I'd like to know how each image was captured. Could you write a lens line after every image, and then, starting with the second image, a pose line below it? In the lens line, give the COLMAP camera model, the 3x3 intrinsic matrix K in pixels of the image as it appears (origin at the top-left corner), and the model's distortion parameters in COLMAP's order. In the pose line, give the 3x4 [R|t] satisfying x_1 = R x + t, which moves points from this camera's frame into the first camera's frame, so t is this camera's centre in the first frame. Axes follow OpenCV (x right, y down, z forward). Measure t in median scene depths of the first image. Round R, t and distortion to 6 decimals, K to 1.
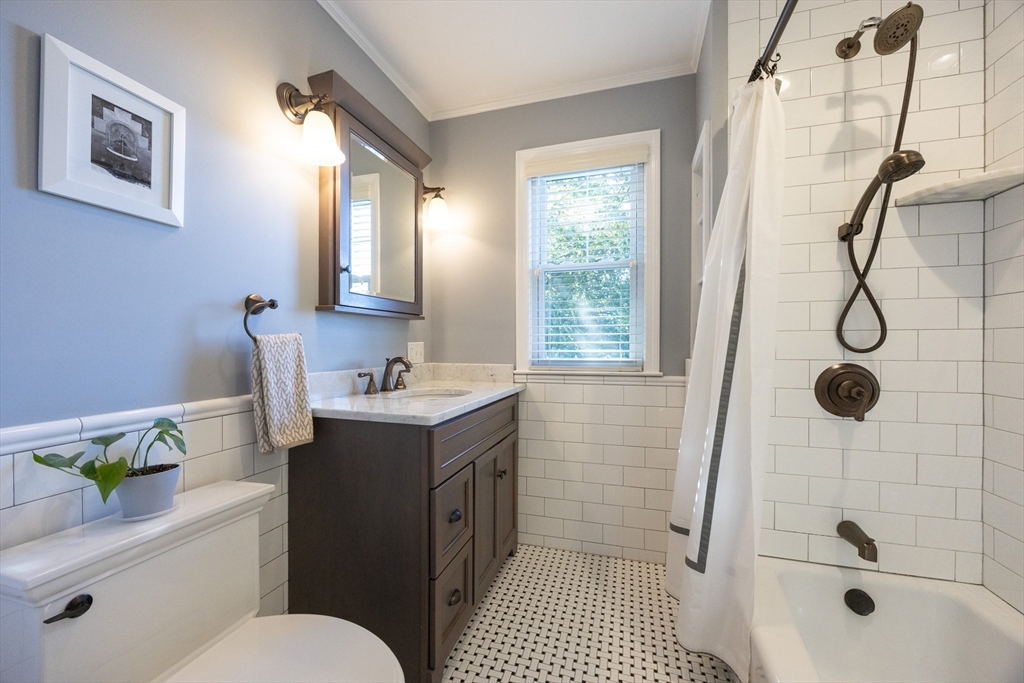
lens RADIAL K [[391.6, 0, 512.8], [0, 391.6, 343.5], [0, 0, 1]] dist [-0.009667, 0.002252]
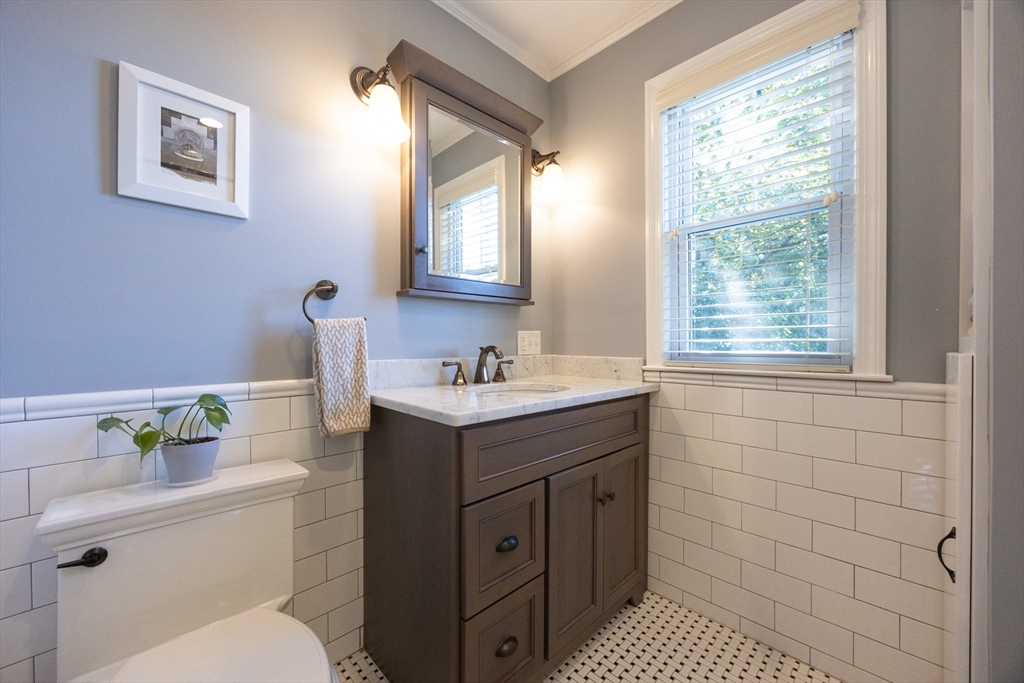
lens RADIAL K [[391.6, 0, 513.0], [0, 391.6, 341.7], [0, 0, 1]] dist [-0.009667, 0.002252]
pose [[0.876164, -0.000375, -0.482012, 0.219817], [0.001165, 0.999998, 0.001340, 0.029168], [0.482011, -0.001736, 0.876163, 0.288744]]
